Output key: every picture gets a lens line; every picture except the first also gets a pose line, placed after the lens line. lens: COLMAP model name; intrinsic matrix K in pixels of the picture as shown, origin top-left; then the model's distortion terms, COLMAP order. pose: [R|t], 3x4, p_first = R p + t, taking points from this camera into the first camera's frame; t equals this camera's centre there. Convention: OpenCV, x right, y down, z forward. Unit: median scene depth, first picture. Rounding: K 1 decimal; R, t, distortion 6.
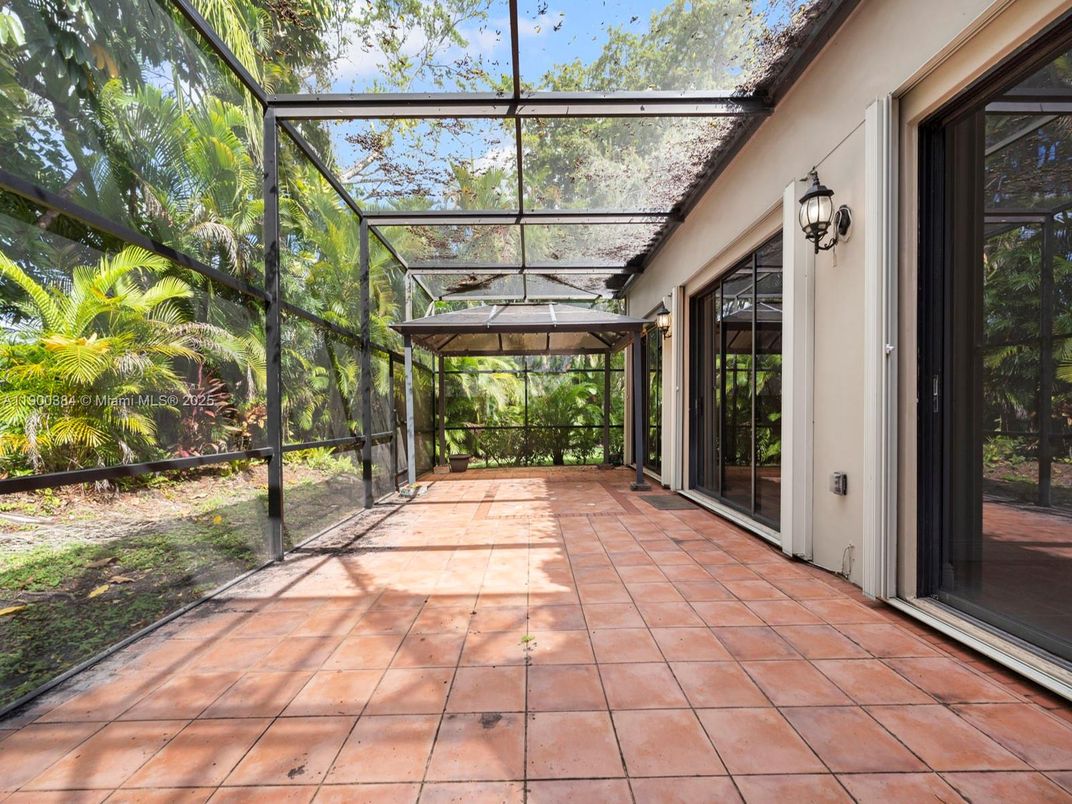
lens RADIAL K [[444.6, 0, 528.2], [0, 444.6, 406.5], [0, 0, 1]] dist [0.000303, -0.000458]
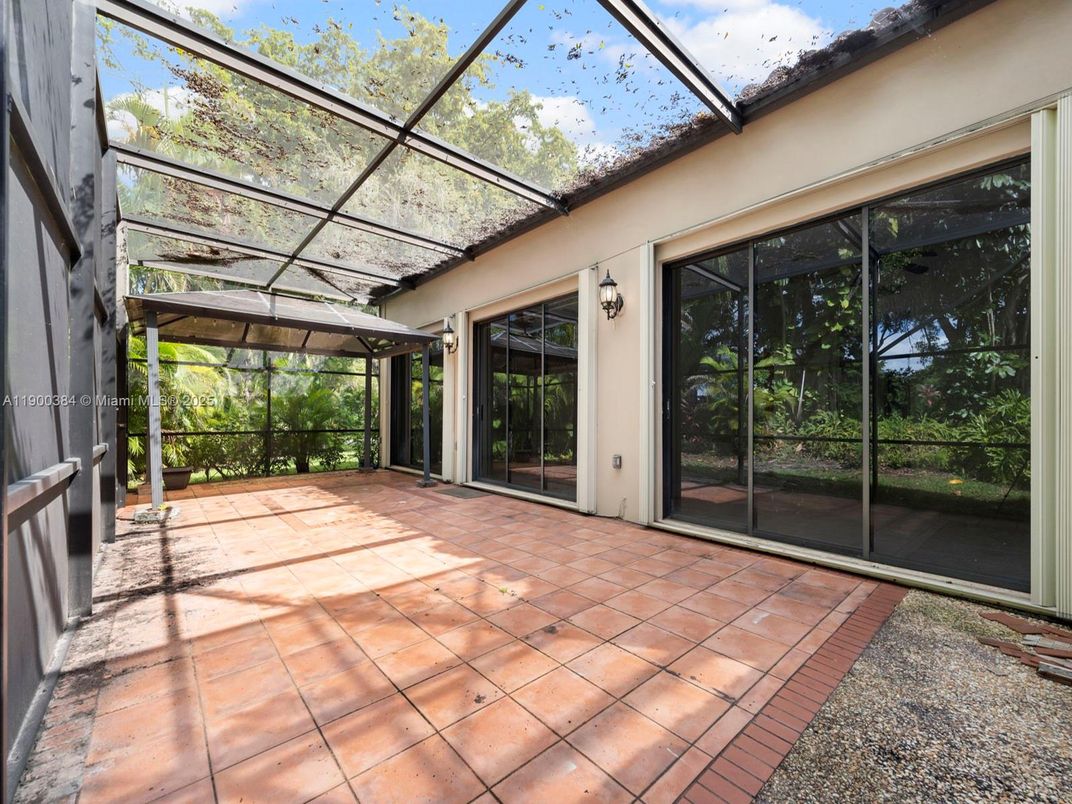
lens RADIAL K [[444.6, 0, 528.2], [0, 444.6, 406.5], [0, 0, 1]] dist [0.000303, -0.000458]
pose [[0.750907, 0.030500, 0.659704, -0.377187], [-0.022345, 0.999534, -0.020778, 0.005238], [-0.660030, 0.000861, 0.751238, -0.010885]]
